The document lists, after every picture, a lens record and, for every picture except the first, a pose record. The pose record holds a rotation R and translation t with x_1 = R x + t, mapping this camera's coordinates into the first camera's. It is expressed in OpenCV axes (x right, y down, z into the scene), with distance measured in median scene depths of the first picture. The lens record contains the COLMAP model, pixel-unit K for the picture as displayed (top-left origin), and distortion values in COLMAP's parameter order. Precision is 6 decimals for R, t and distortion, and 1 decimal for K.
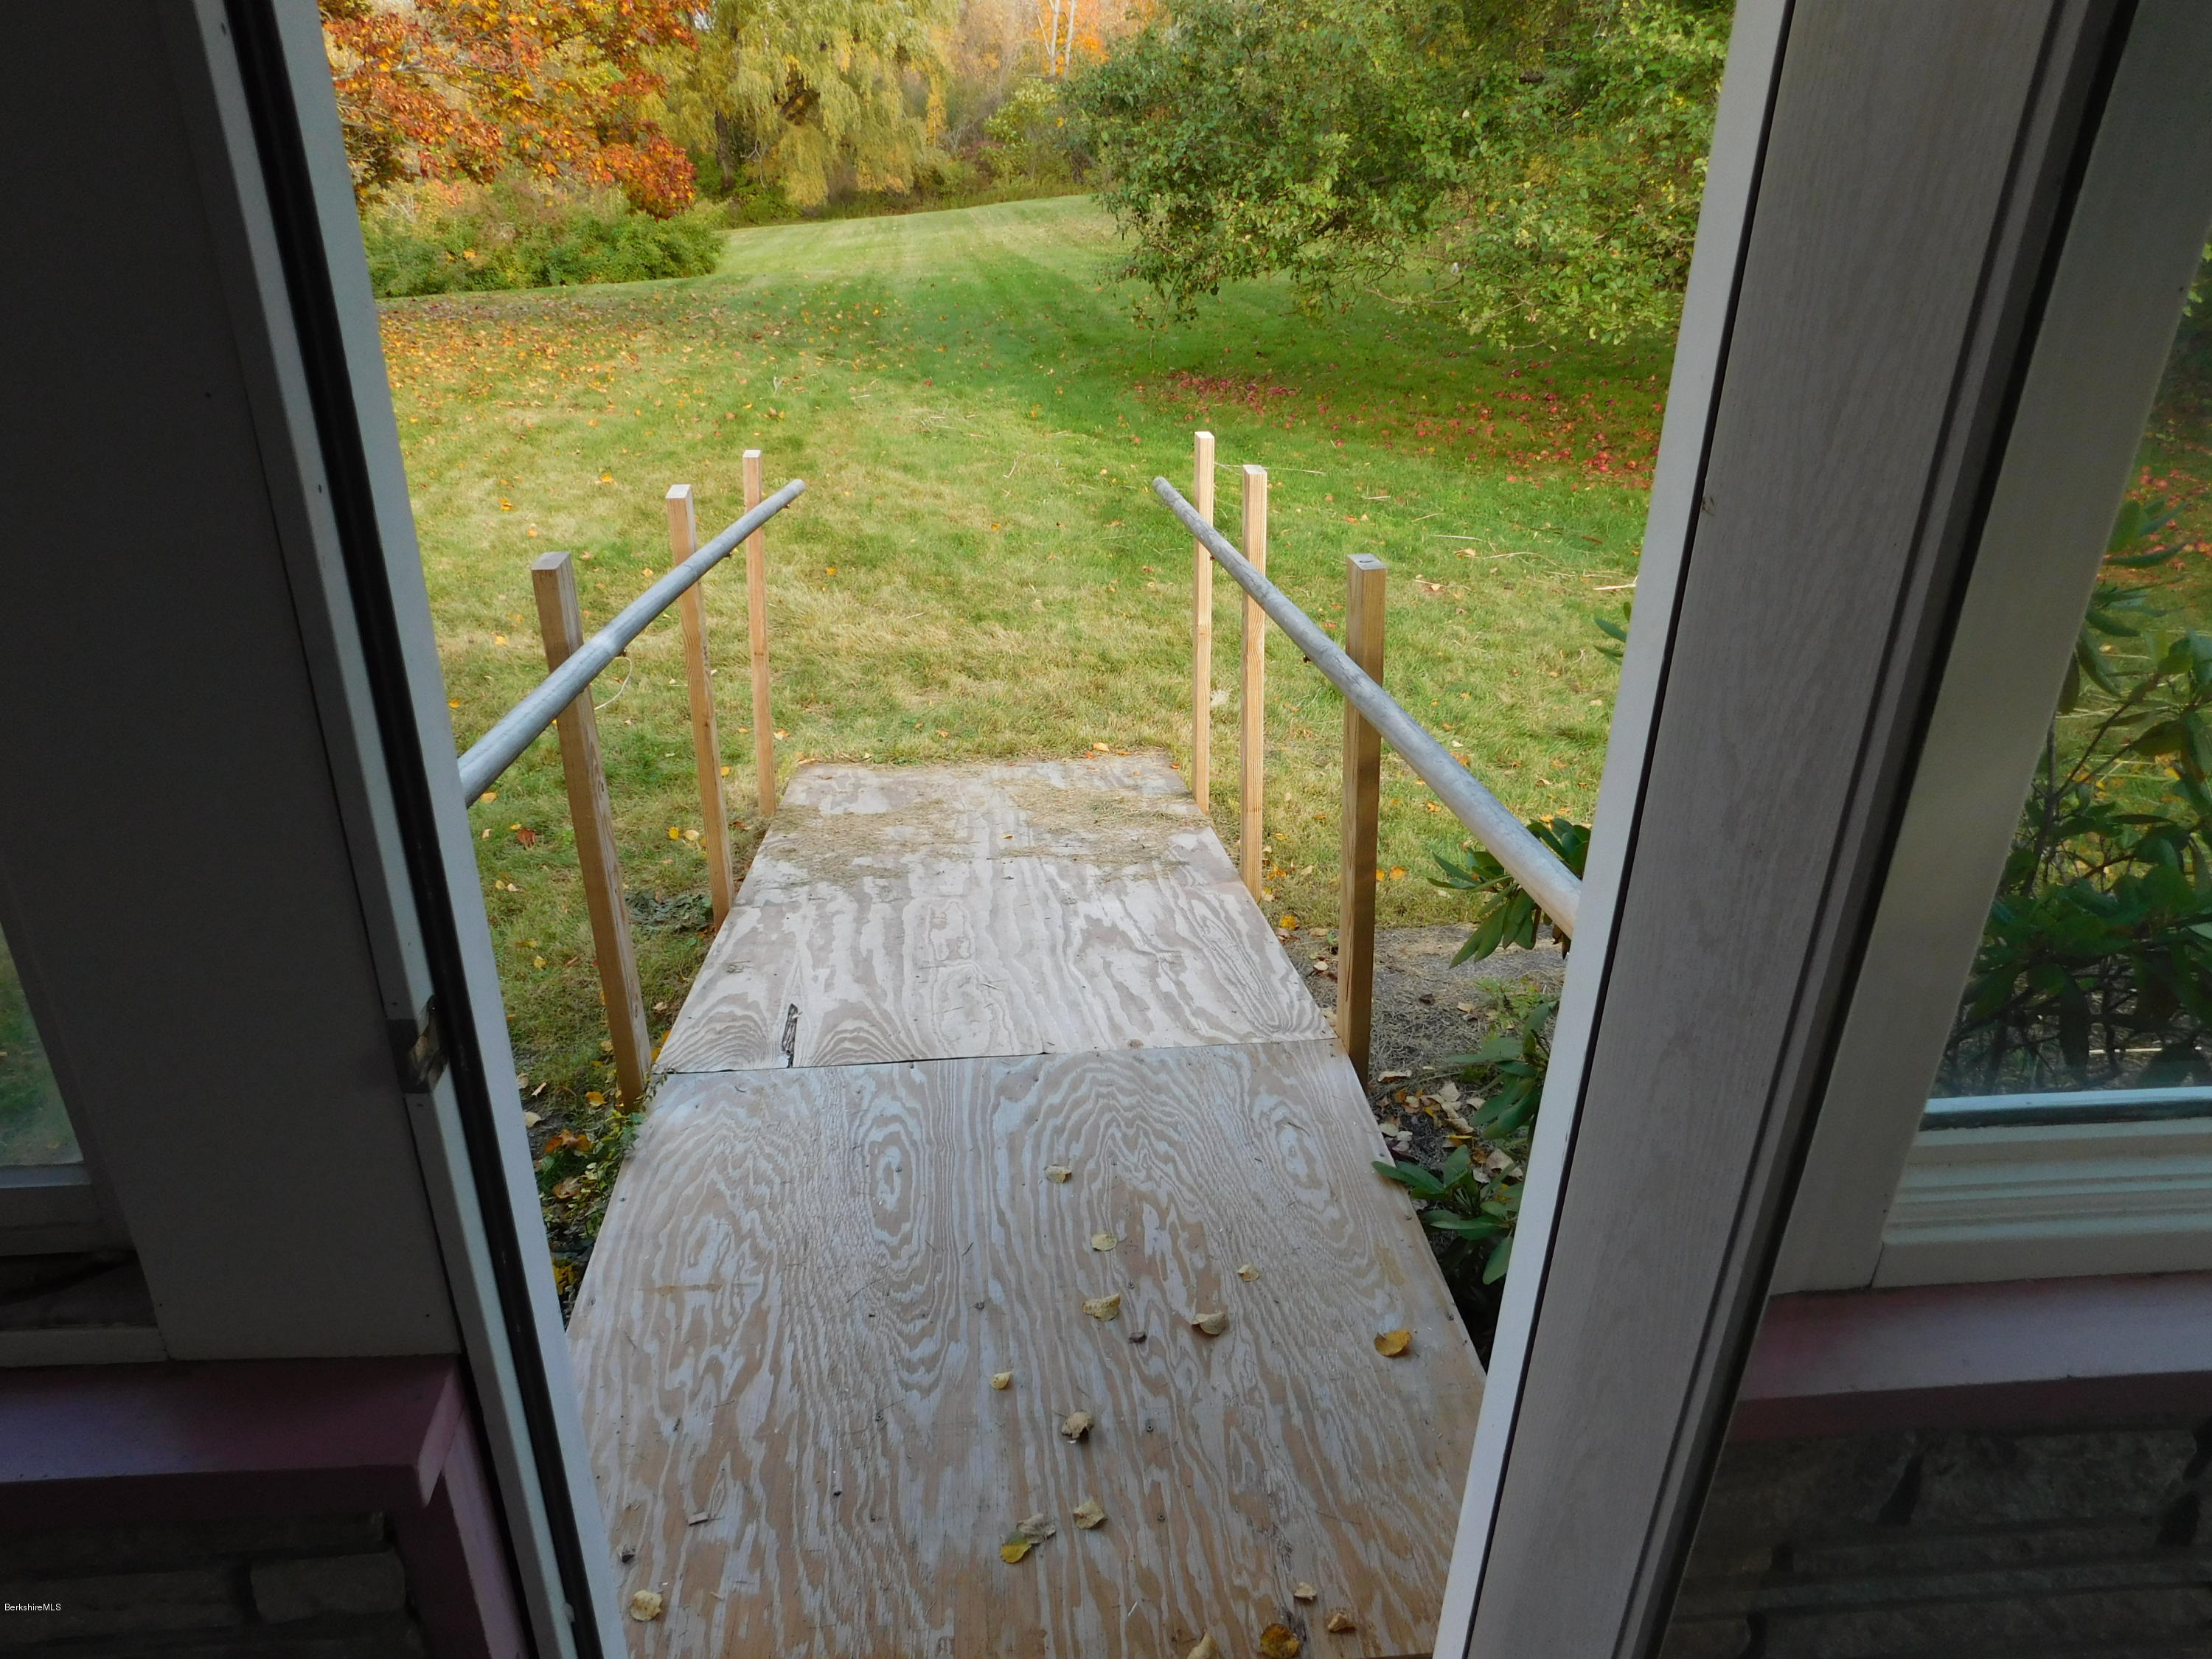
lens RADIAL K [[1529.3, 0, 1128.4], [0, 1529.3, 789.6], [0, 0, 1]] dist [-0.060038, 0.053147]
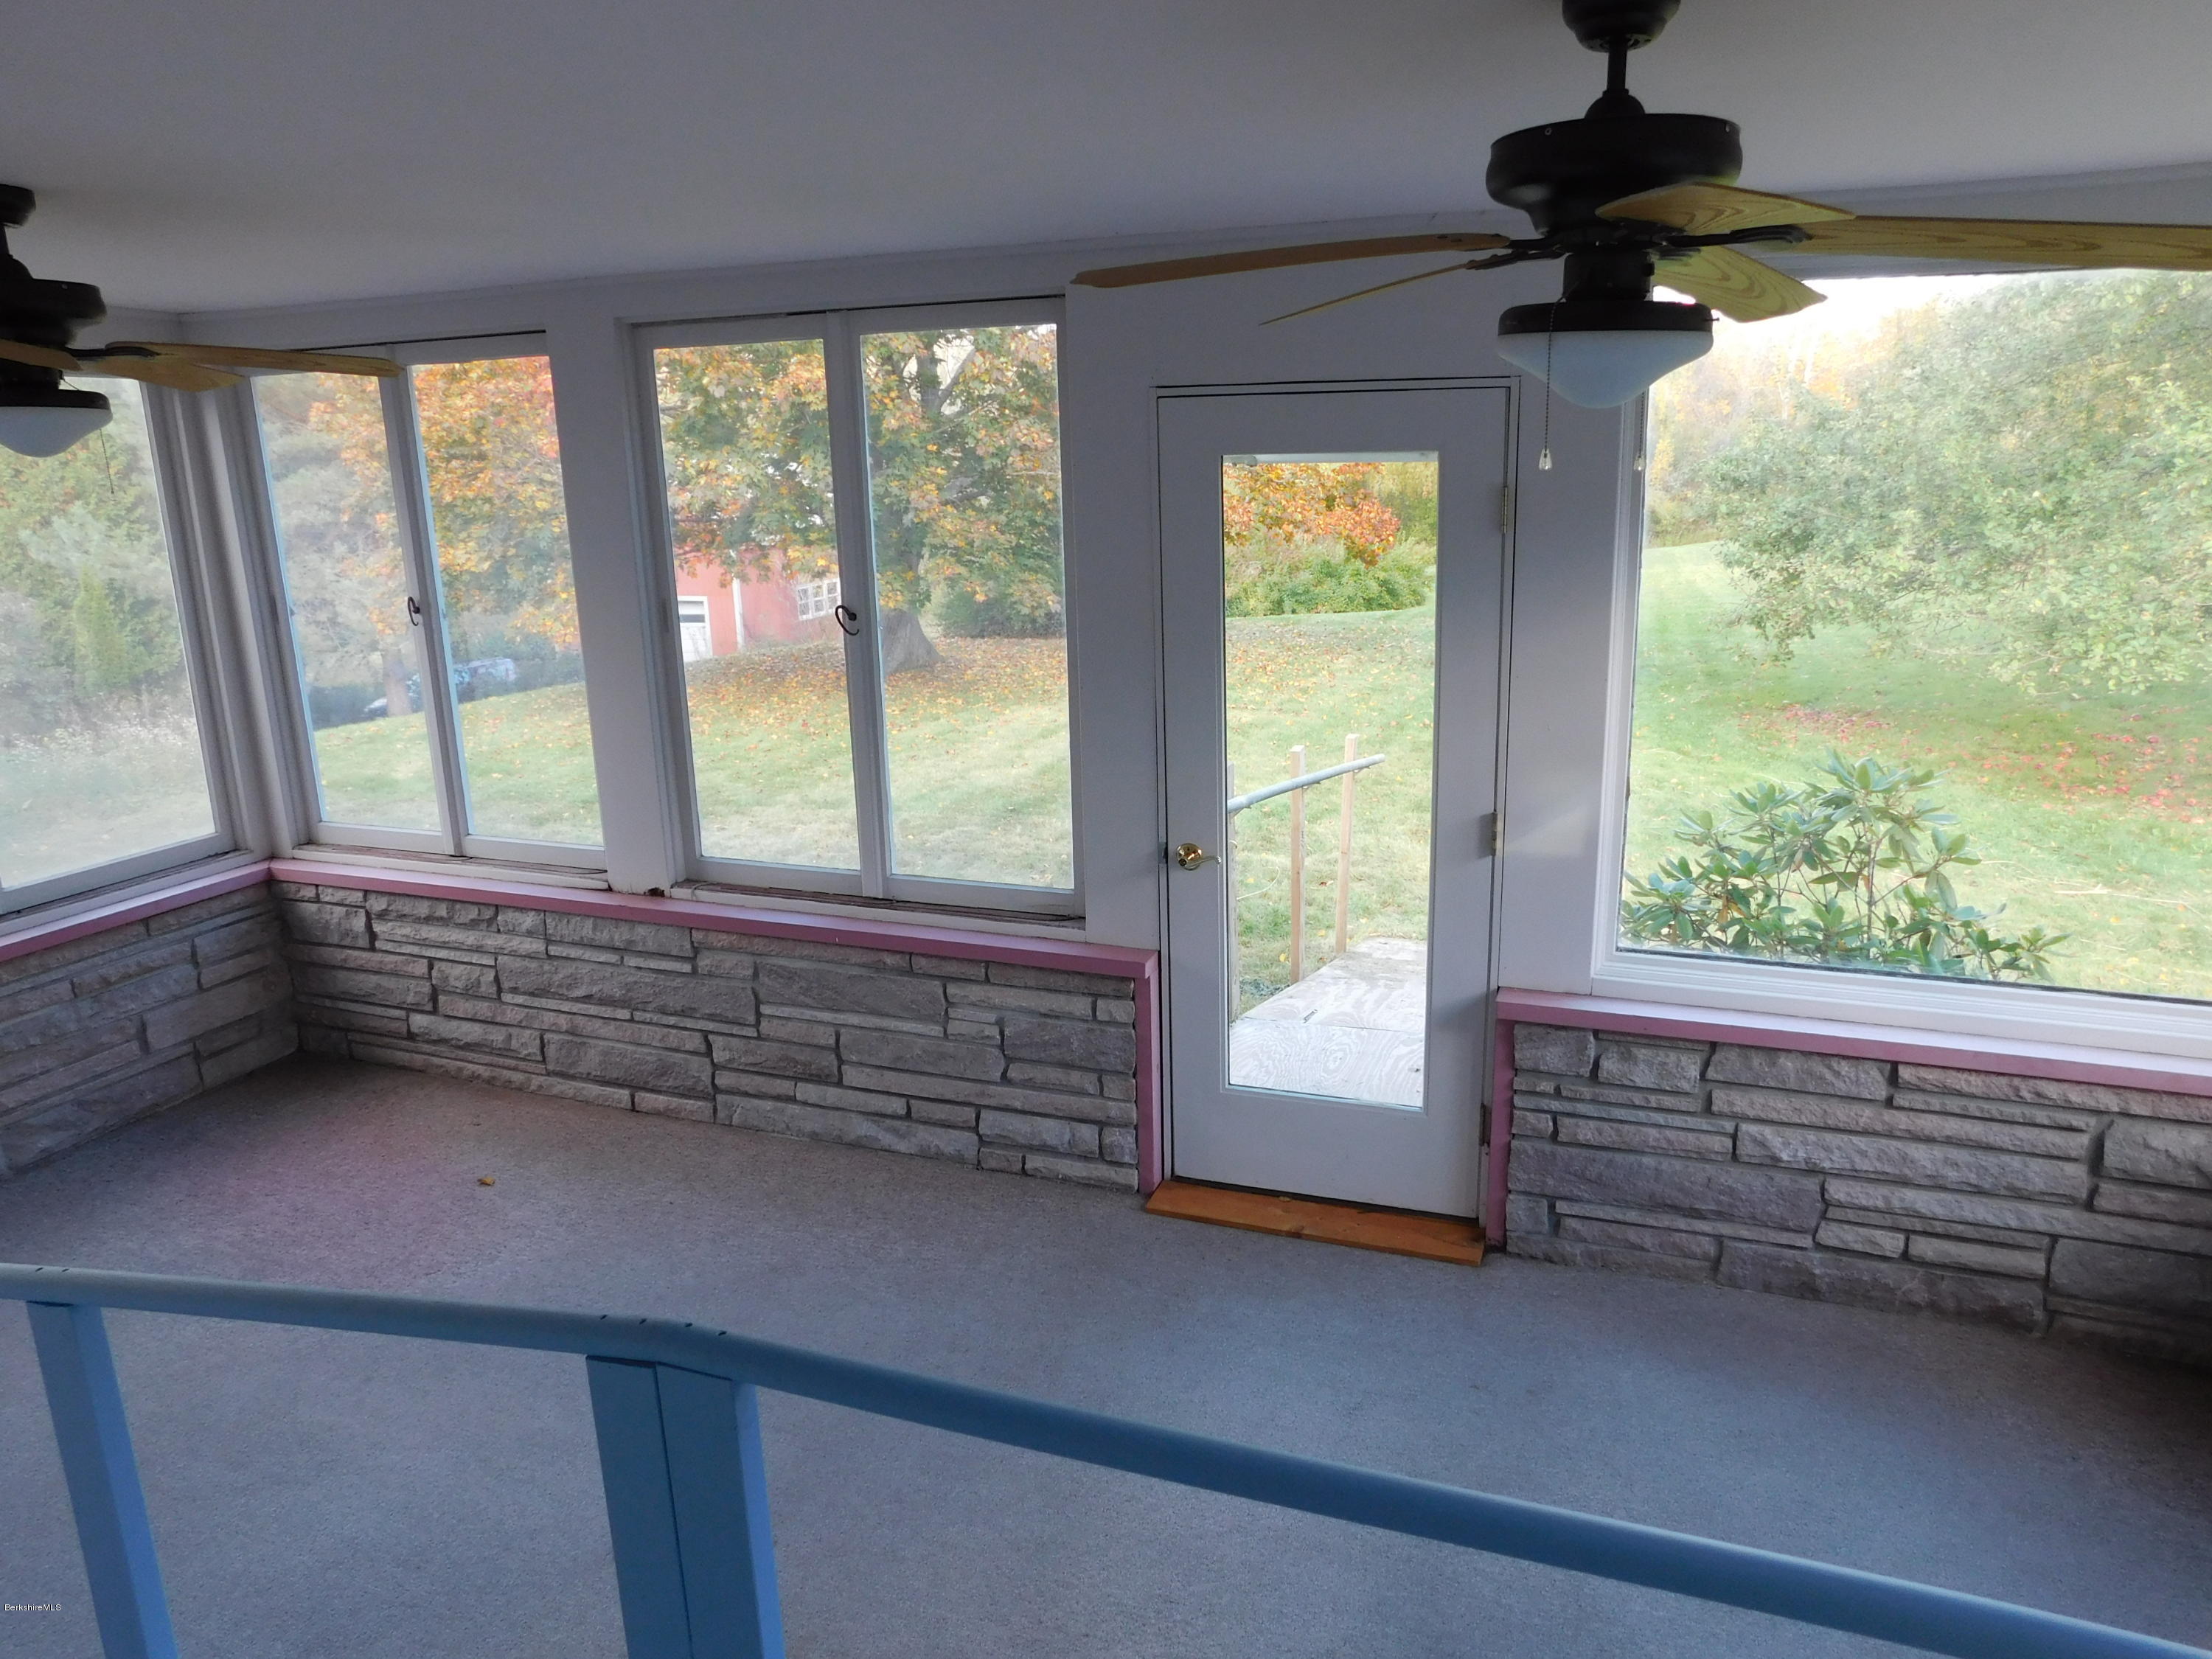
lens RADIAL K [[1529.3, 0, 1106.6], [0, 1529.3, 823.6], [0, 0, 1]] dist [-0.060038, 0.053147]
pose [[0.893139, 0.072448, -0.443907, 0.097230], [-0.152009, 0.977490, -0.146309, 0.060116], [0.423315, 0.198152, 0.884047, -0.217751]]
